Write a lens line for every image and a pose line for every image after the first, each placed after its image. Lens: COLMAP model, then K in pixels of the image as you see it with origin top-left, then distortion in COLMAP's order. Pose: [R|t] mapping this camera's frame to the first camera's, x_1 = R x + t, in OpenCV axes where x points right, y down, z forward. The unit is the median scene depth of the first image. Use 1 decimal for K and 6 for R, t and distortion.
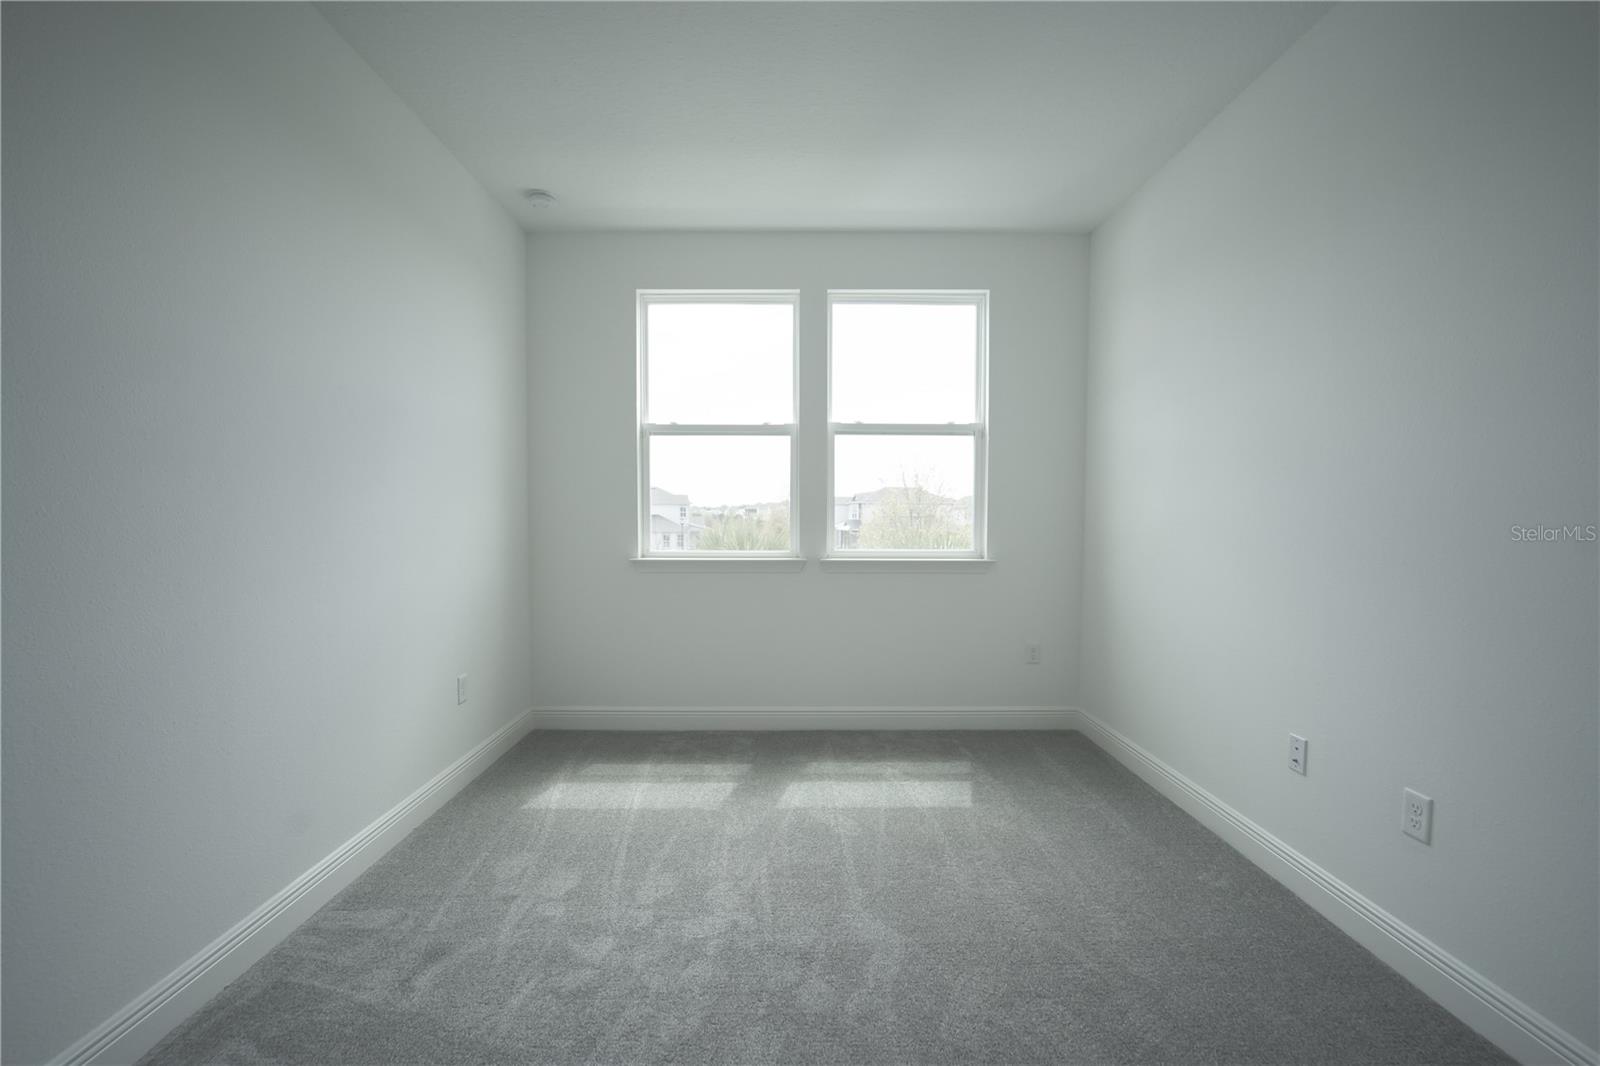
lens RADIAL K [[656.0, 0, 791.3], [0, 656.0, 539.3], [0, 0, 1]] dist [-0.014953, -0.001670]
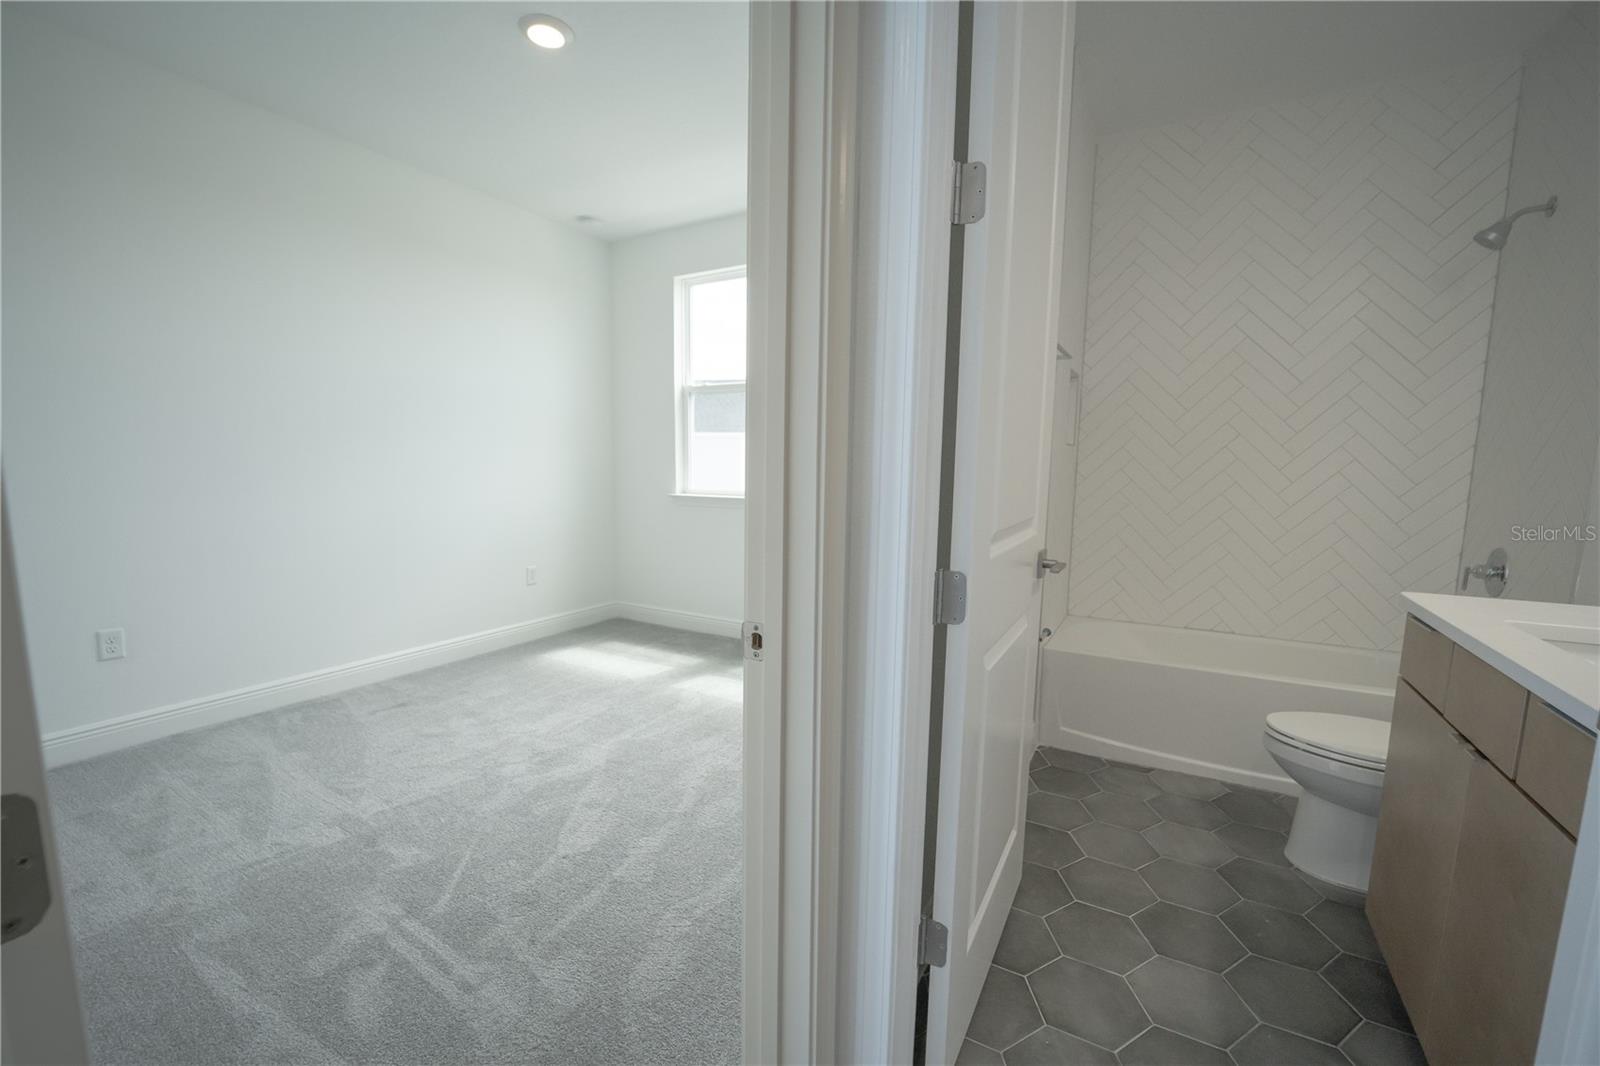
lens RADIAL K [[656.0, 0, 800.0], [0, 656.0, 540.9], [0, 0, 1]] dist [-0.014953, -0.001670]
pose [[0.863400, 0.067211, -0.500023, 0.701808], [-0.030756, 0.996255, 0.080806, 0.011109], [0.503581, -0.054390, 0.862234, 0.025645]]
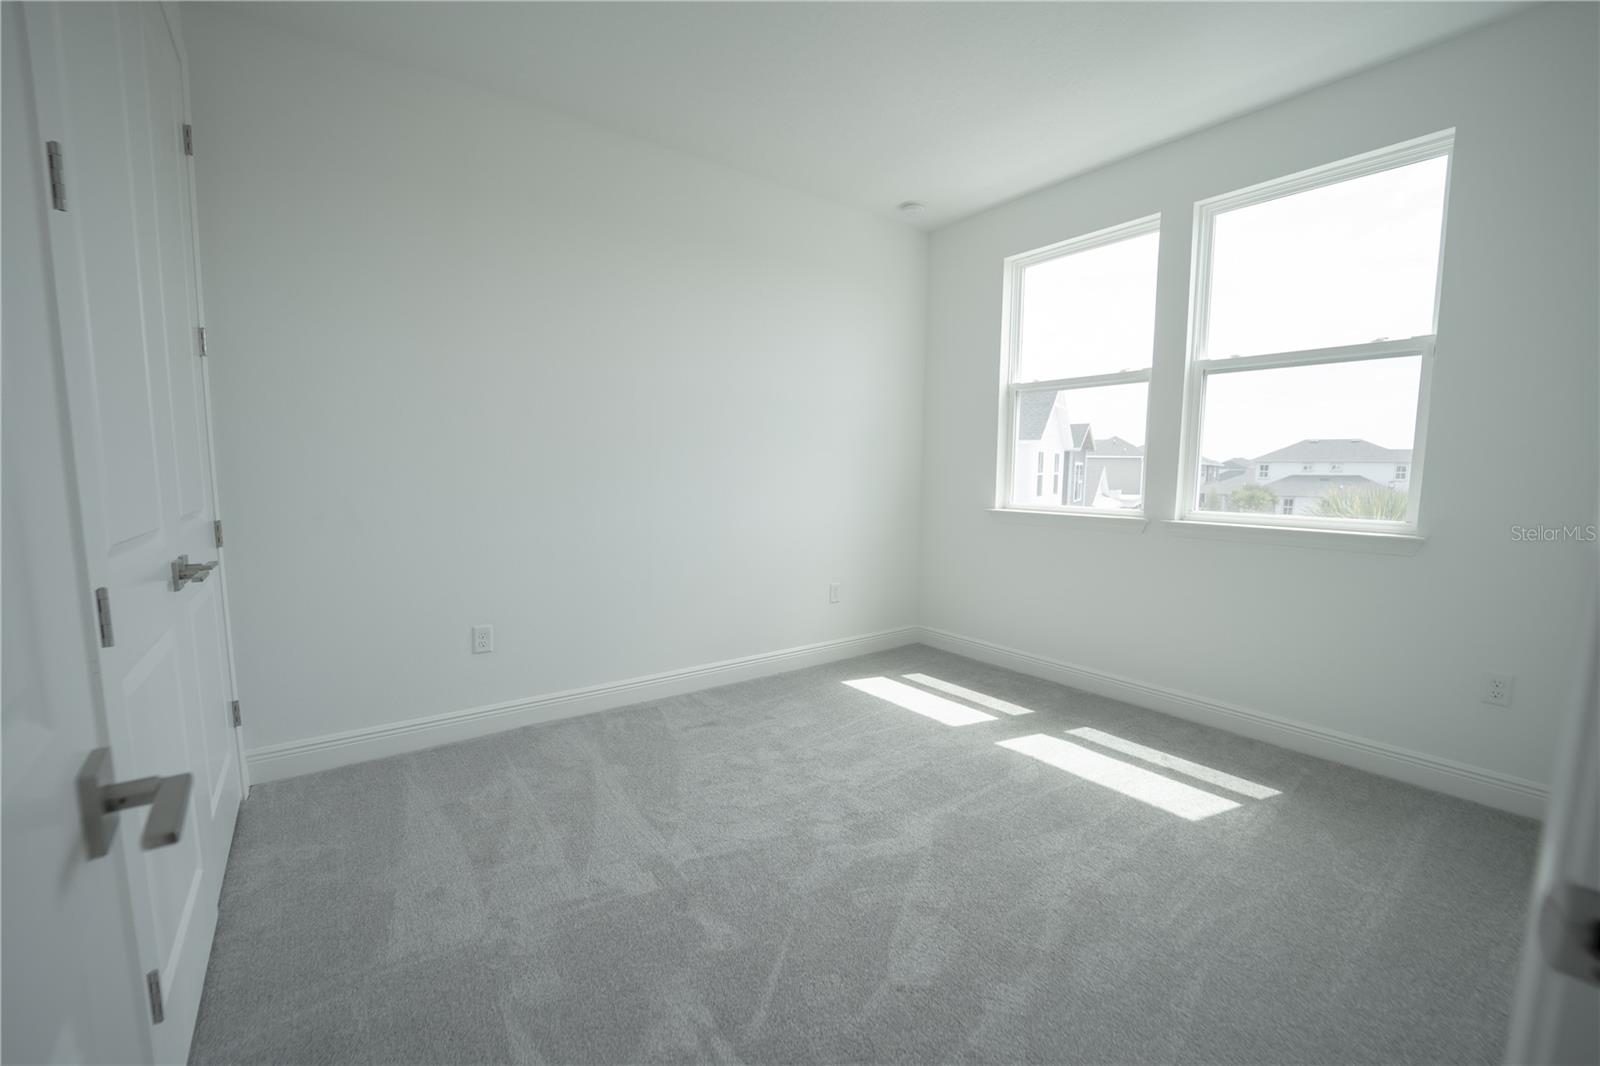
lens RADIAL K [[656.0, 0, 807.2], [0, 656.0, 540.9], [0, 0, 1]] dist [-0.014953, -0.001670]
pose [[0.601276, 0.088166, -0.794162, 0.523420], [-0.041165, 0.995992, 0.079406, 0.008775], [0.797980, -0.015054, 0.602496, 0.098779]]
